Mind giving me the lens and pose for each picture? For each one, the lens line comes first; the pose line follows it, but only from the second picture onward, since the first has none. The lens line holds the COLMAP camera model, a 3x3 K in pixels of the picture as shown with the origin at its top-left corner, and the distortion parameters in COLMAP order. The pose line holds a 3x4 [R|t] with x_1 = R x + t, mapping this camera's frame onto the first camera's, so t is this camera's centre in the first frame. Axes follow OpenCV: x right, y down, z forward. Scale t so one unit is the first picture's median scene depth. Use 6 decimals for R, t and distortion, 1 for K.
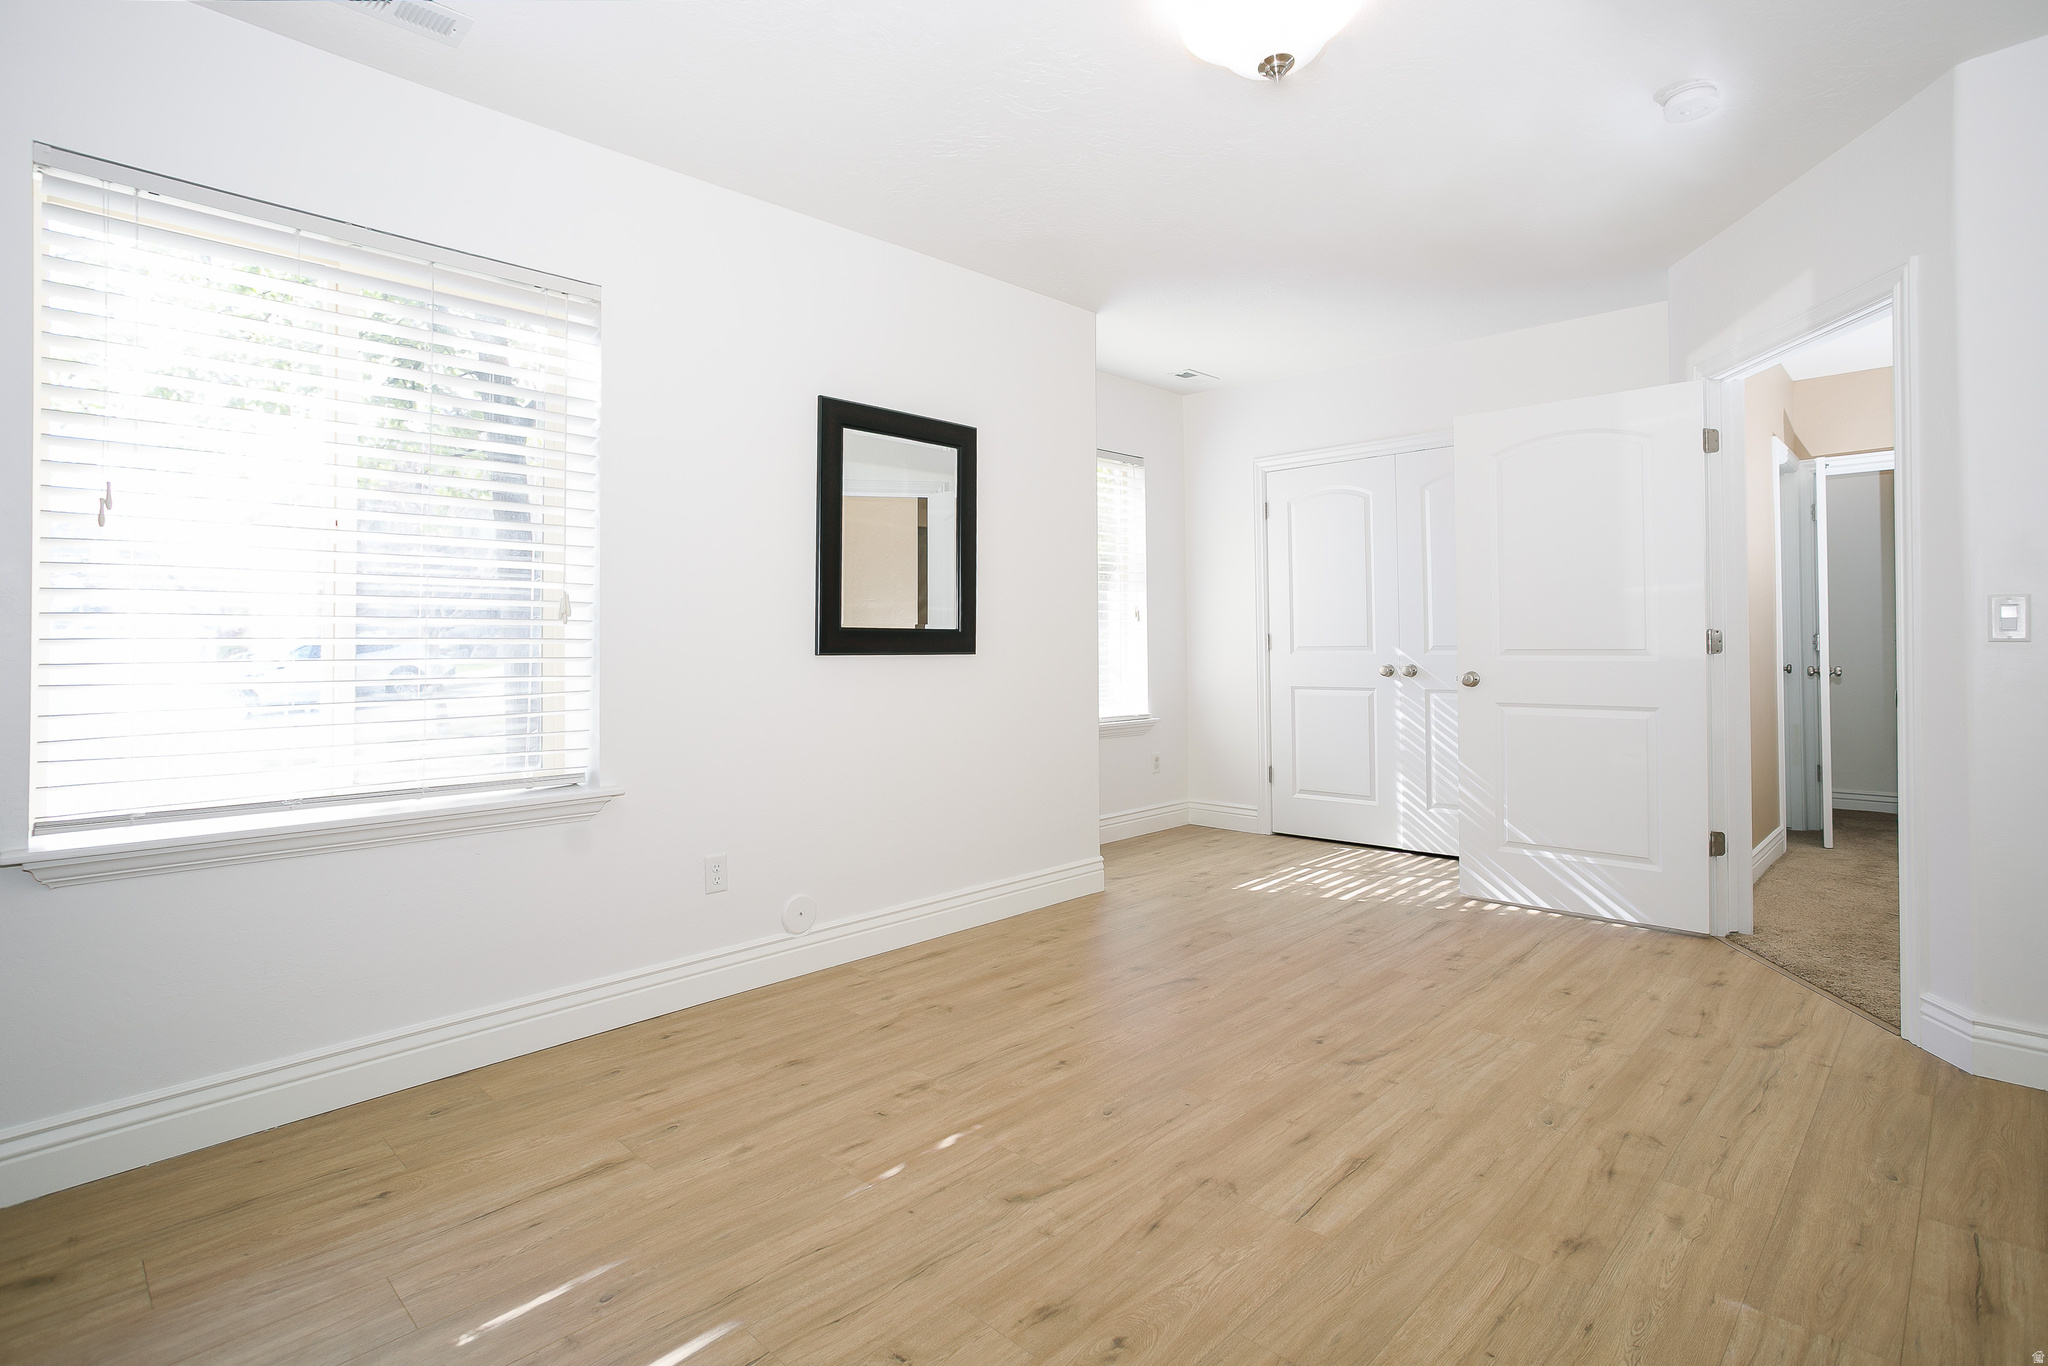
lens RADIAL K [[1019.7, 0, 1013.9], [0, 1019.7, 631.3], [0, 0, 1]] dist [-0.047987, 0.026643]
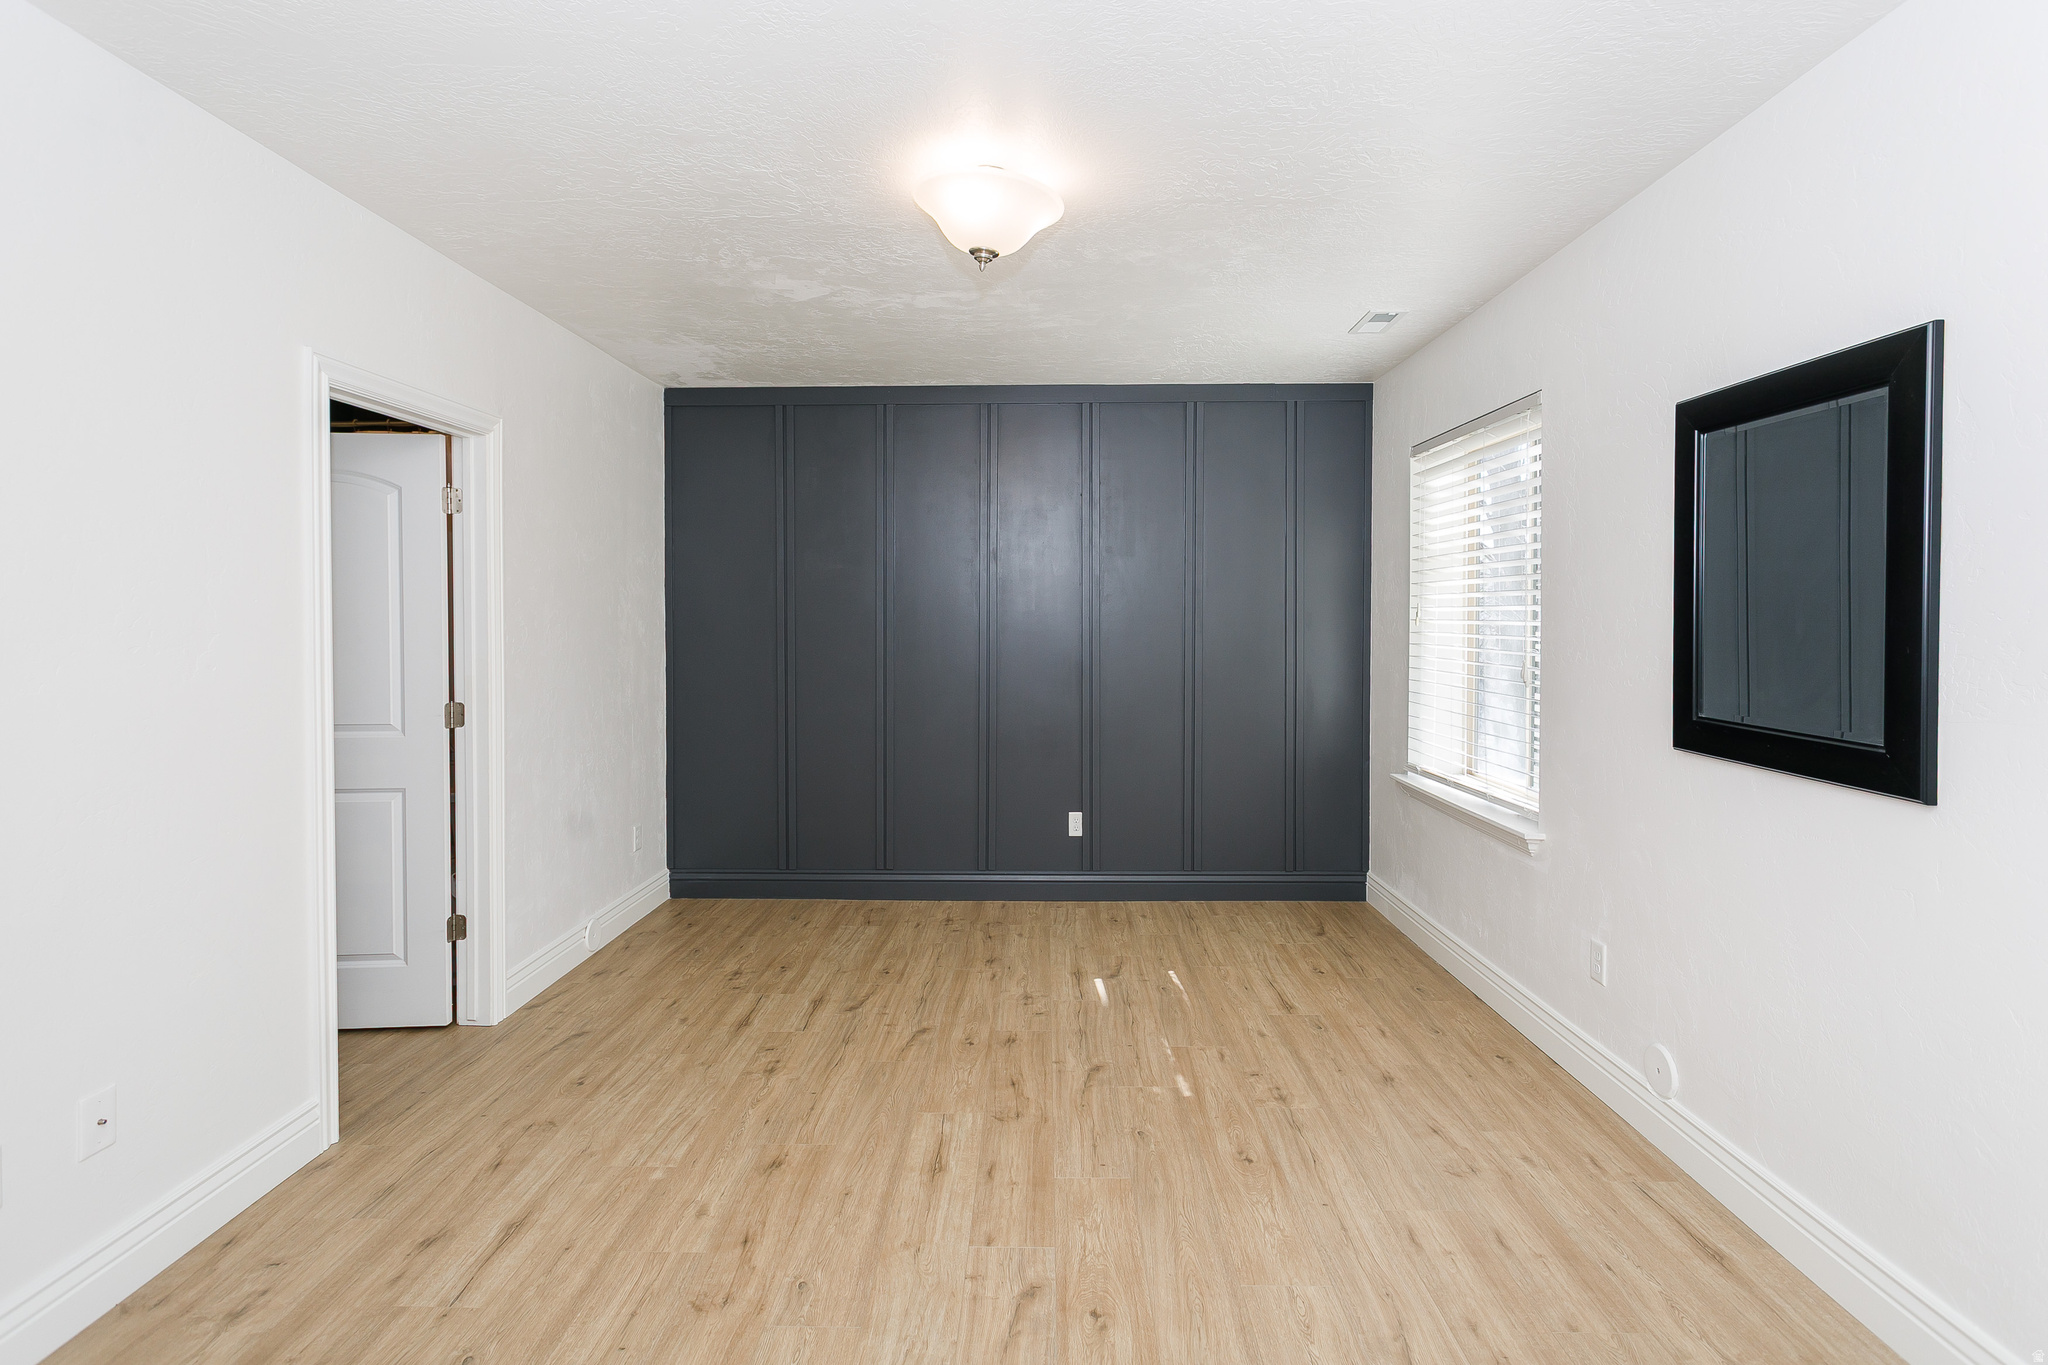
lens RADIAL K [[996.0, 0, 1017.6], [0, 996.0, 635.6], [0, 0, 1]] dist [-0.001891, 0.000634]
pose [[-0.728872, 0.020479, -0.684343, 1.011977], [0.014576, 0.999790, 0.014395, -0.119023], [0.684494, 0.000517, -0.729018, 1.817305]]
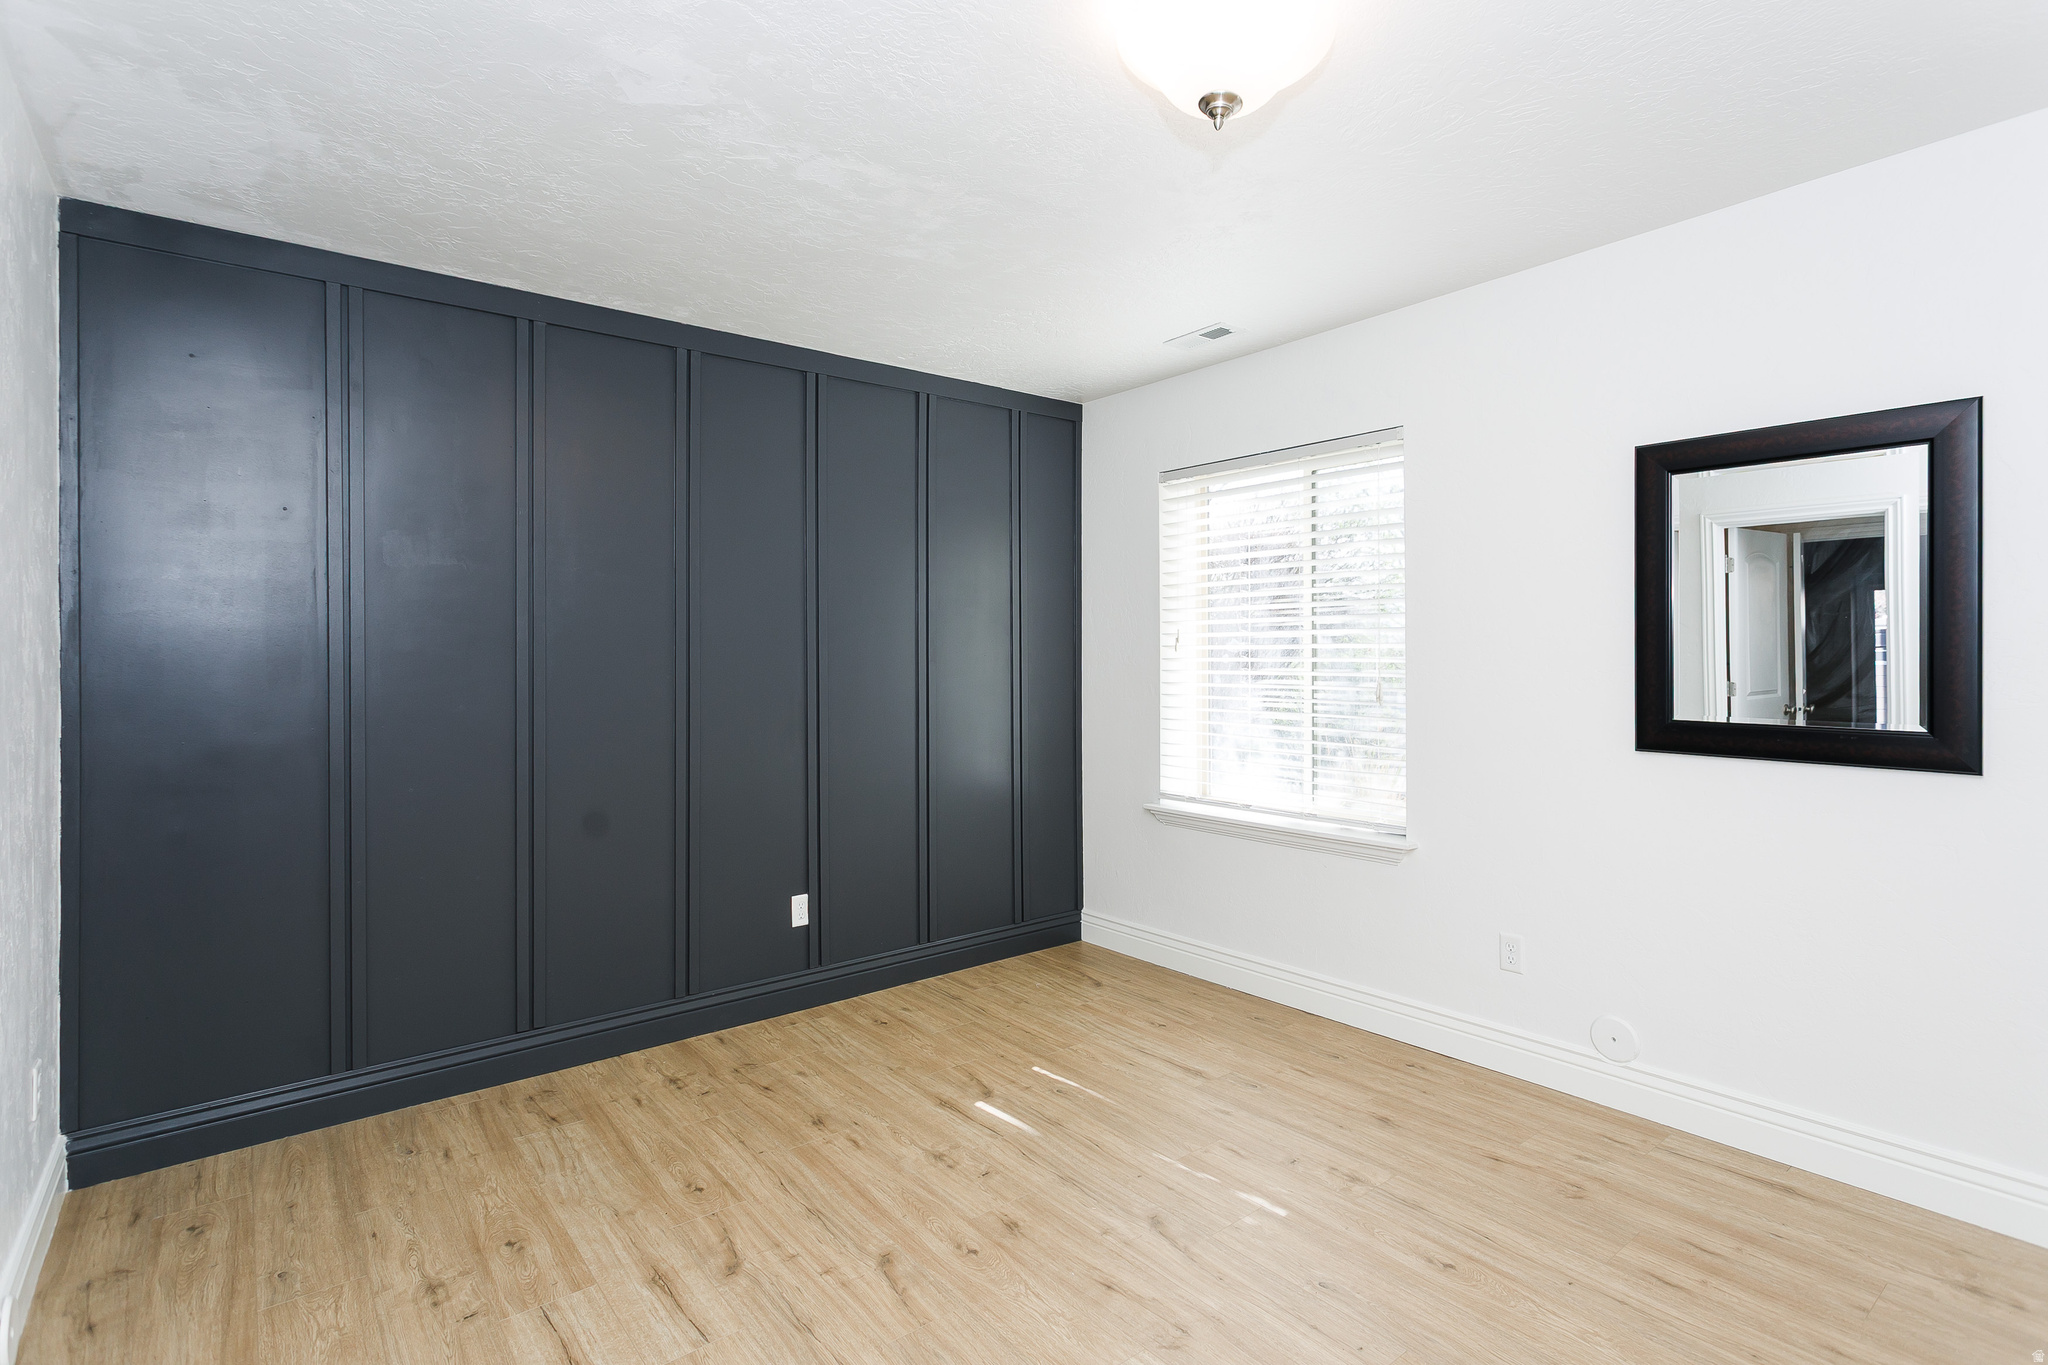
lens RADIAL K [[992.0, 0, 1029.7], [0, 992.0, 656.3], [0, 0, 1]] dist [0.003485, 0.000550]
pose [[-0.120431, 0.008618, -0.992684, 1.060178], [0.019684, 0.999786, 0.006291, -0.108080], [0.992527, -0.018783, -0.120575, 0.894385]]
